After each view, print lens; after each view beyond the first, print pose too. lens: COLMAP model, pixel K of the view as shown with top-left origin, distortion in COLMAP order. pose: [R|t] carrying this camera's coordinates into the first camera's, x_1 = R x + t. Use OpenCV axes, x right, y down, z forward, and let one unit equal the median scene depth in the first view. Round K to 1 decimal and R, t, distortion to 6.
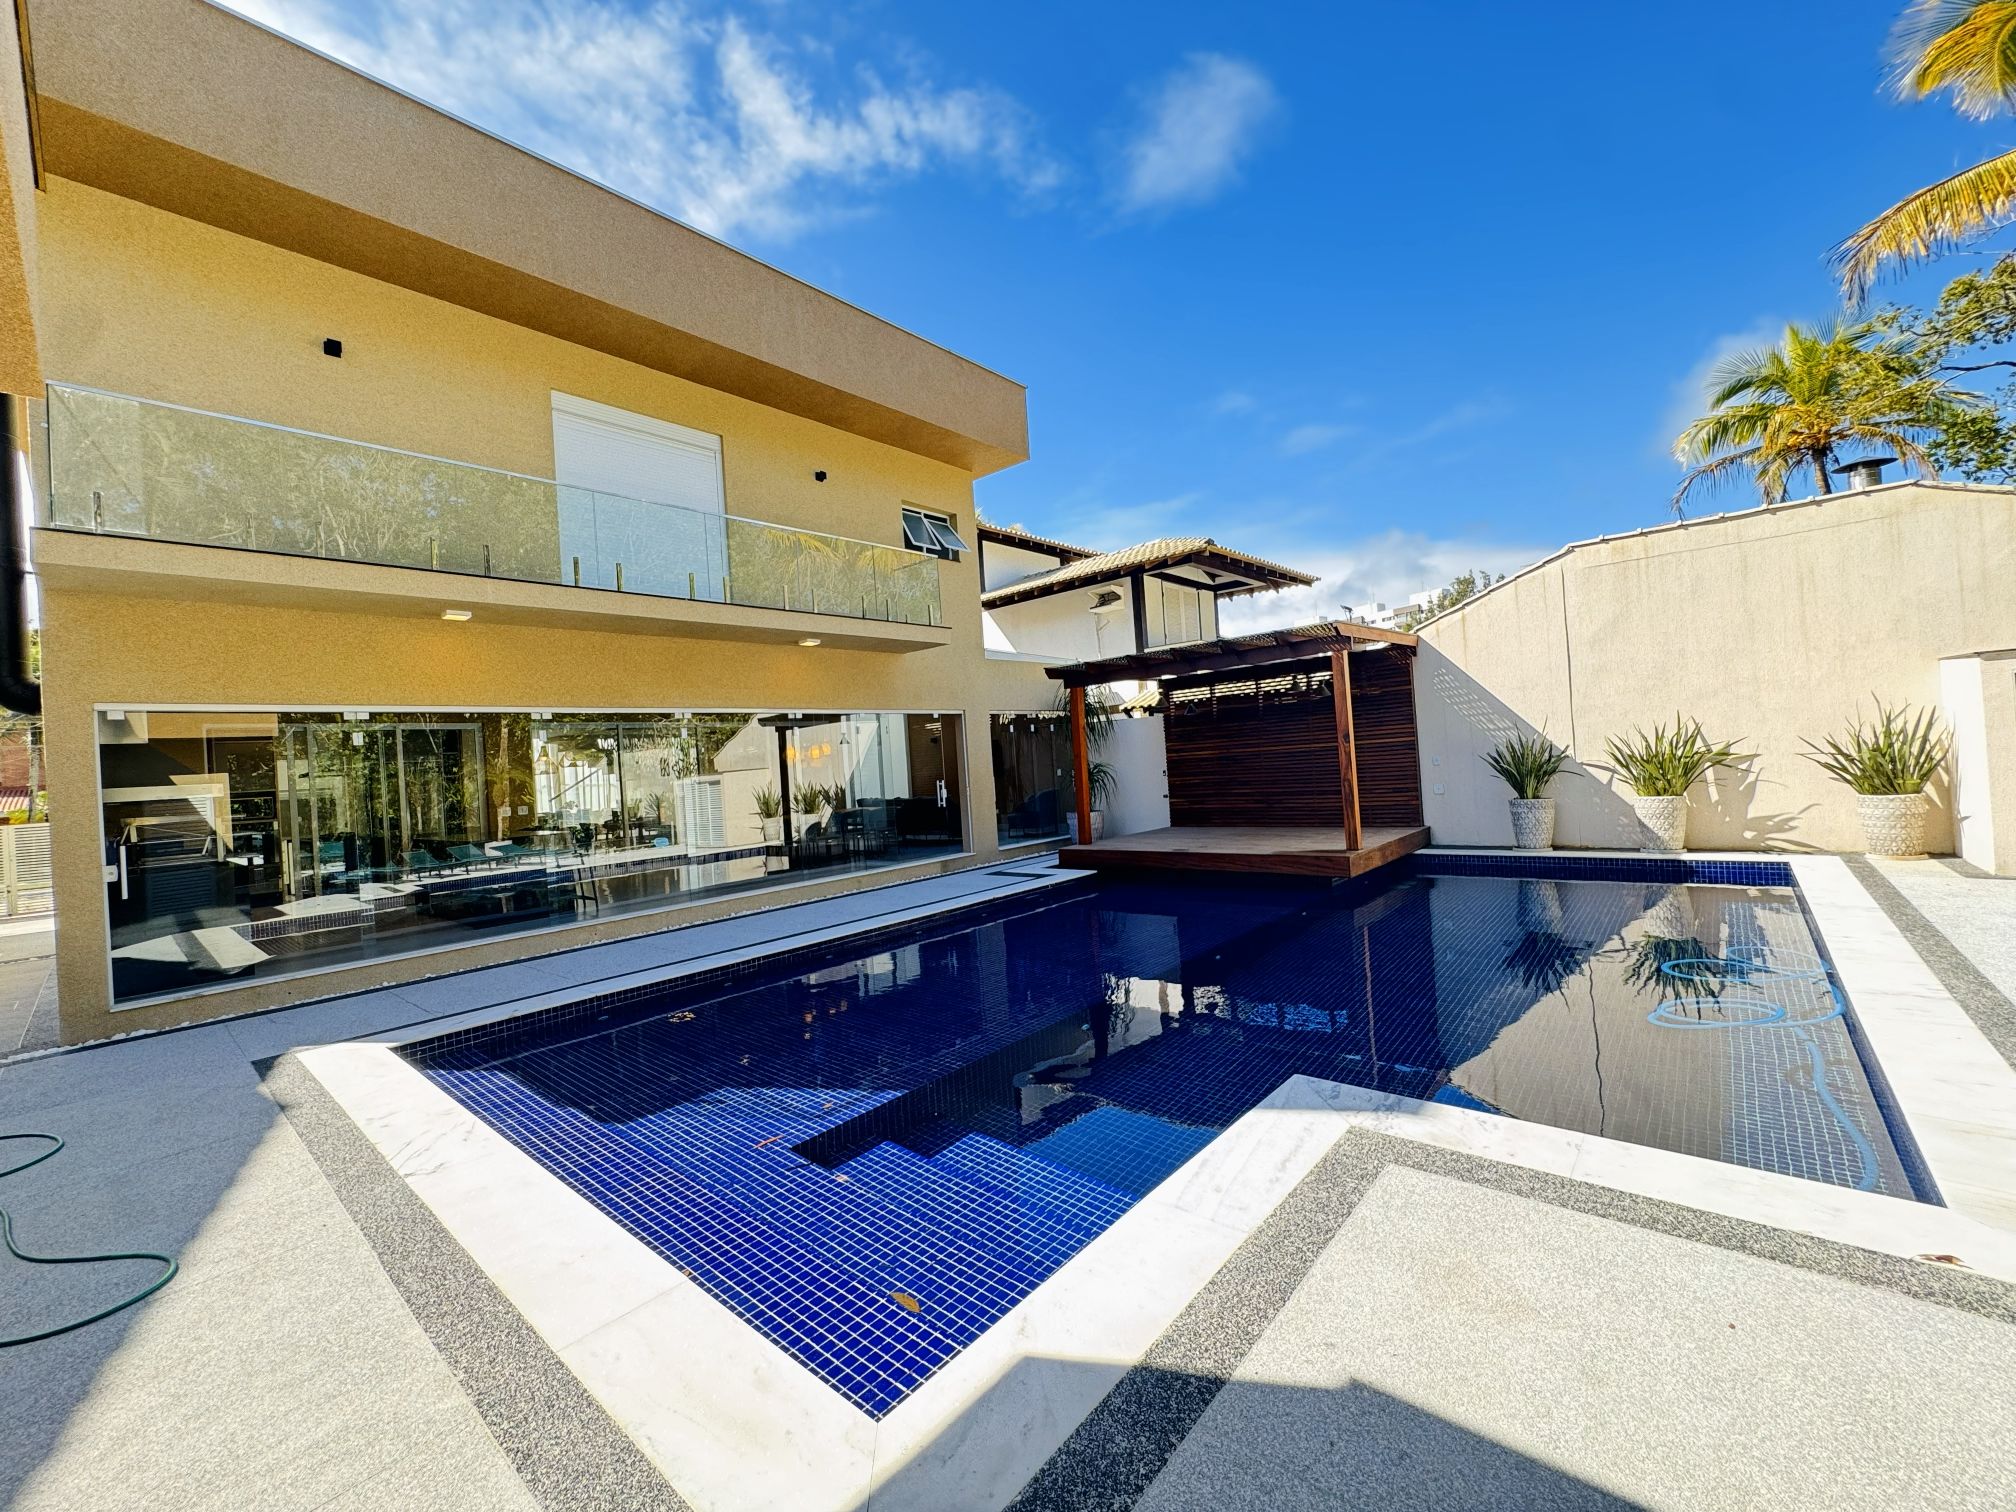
lens RADIAL K [[813.7, 0, 1006.1], [0, 813.7, 754.6], [0, 0, 1]] dist [-0.000484, 0.000023]
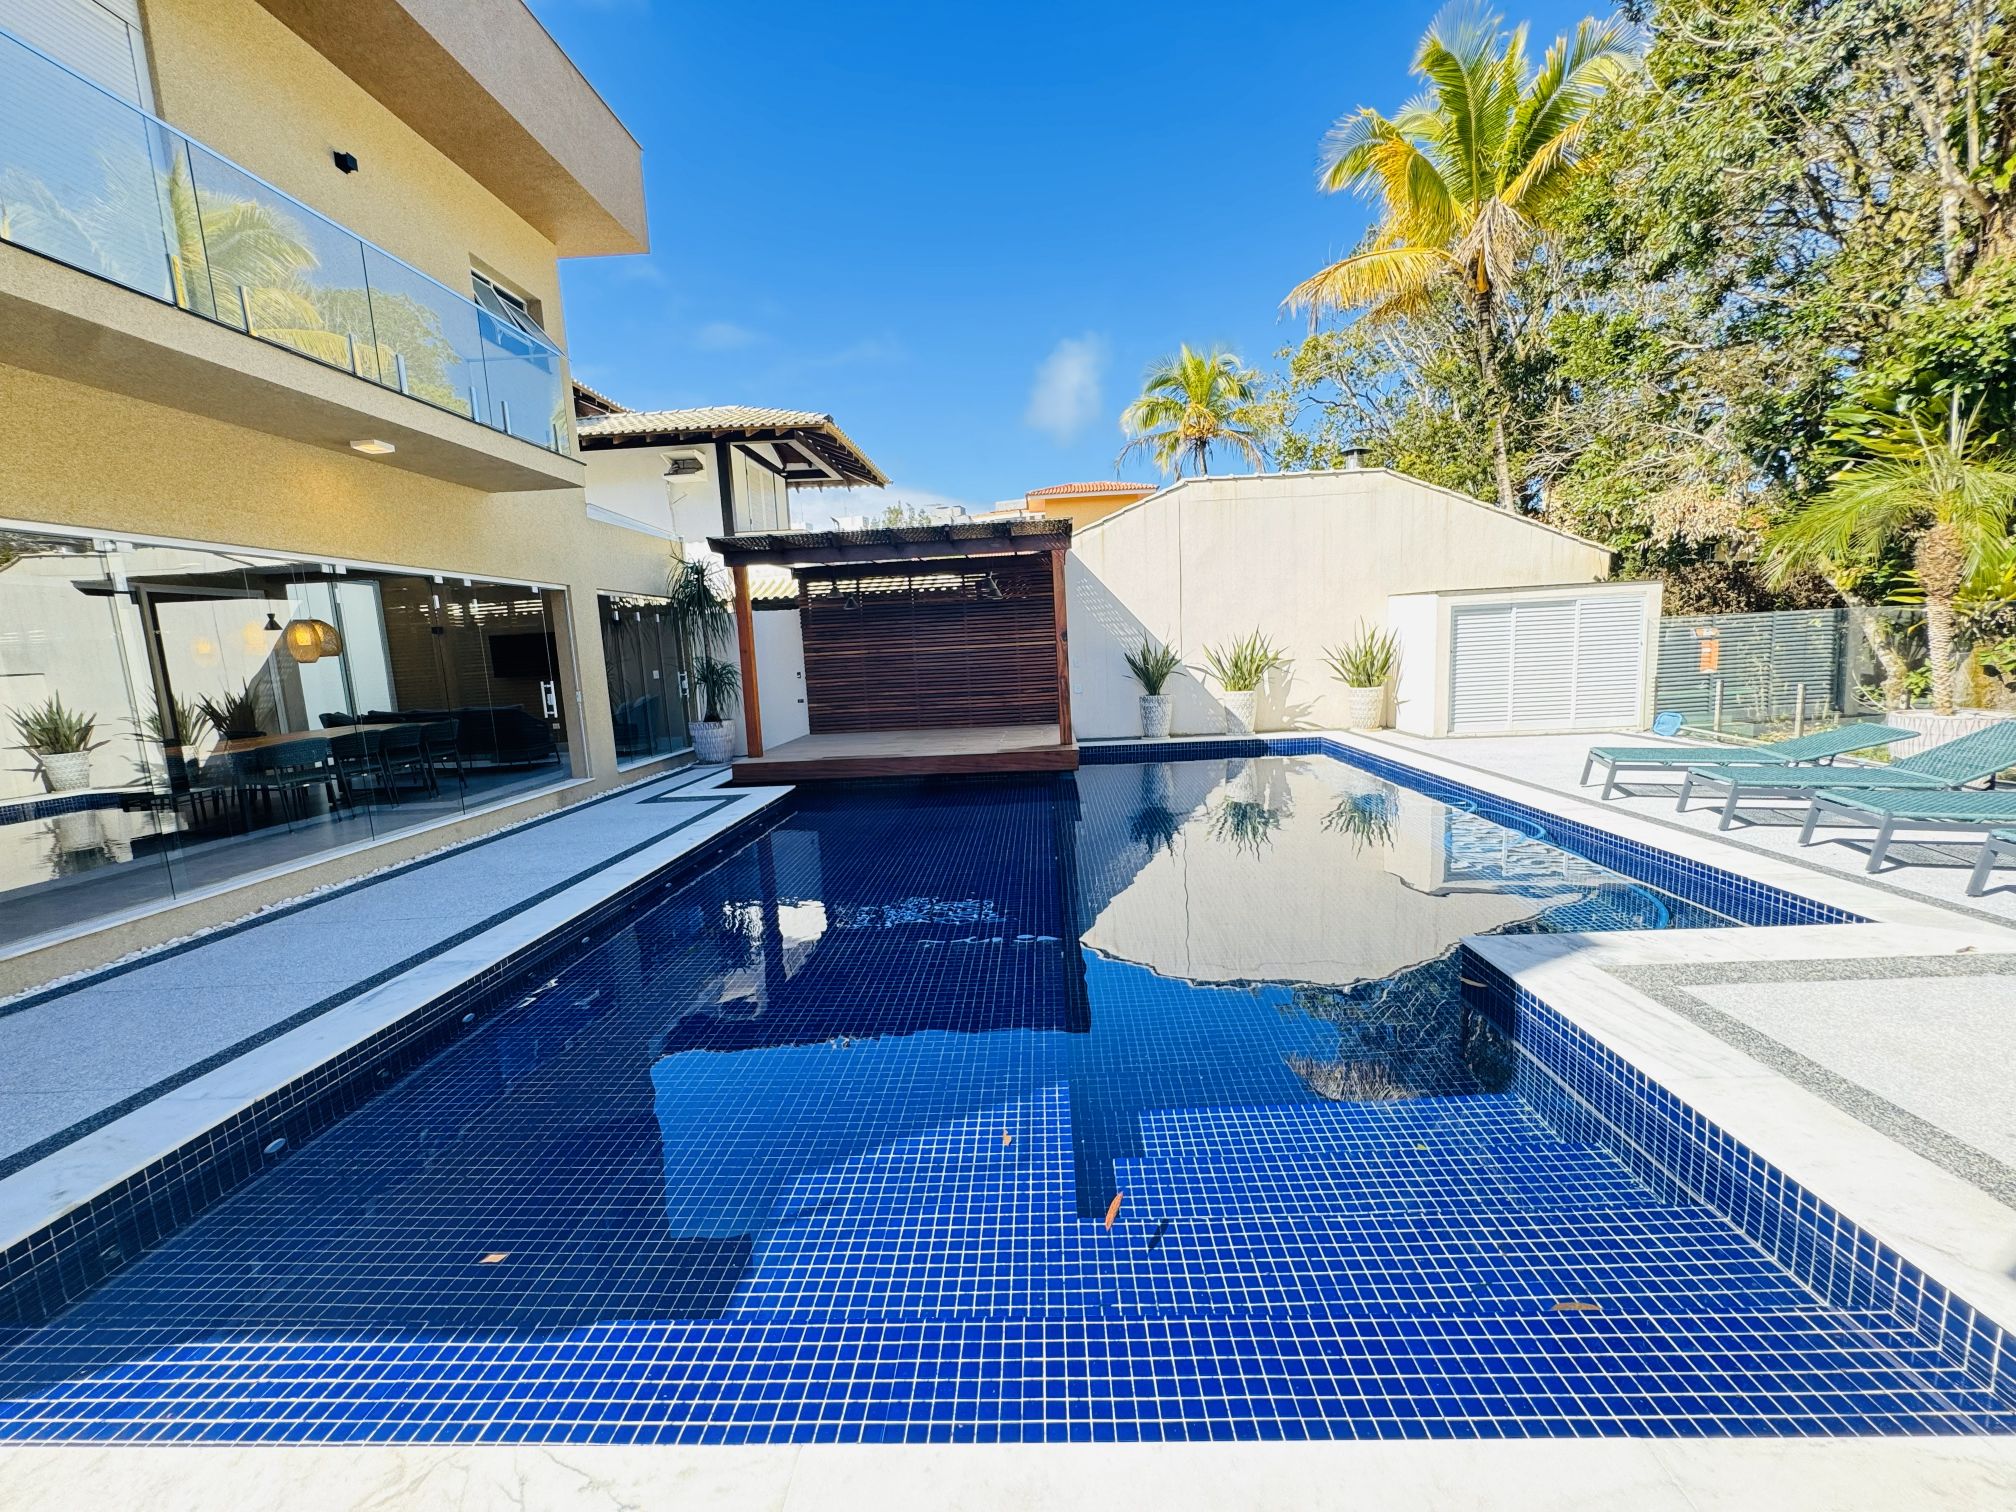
lens RADIAL K [[813.7, 0, 1006.1], [0, 813.7, 754.6], [0, 0, 1]] dist [-0.000484, 0.000023]
pose [[0.773109, -0.054560, 0.631923, -0.220192], [-0.011818, 0.994881, 0.100356, 0.019016], [-0.634164, -0.085055, 0.768506, 0.175980]]
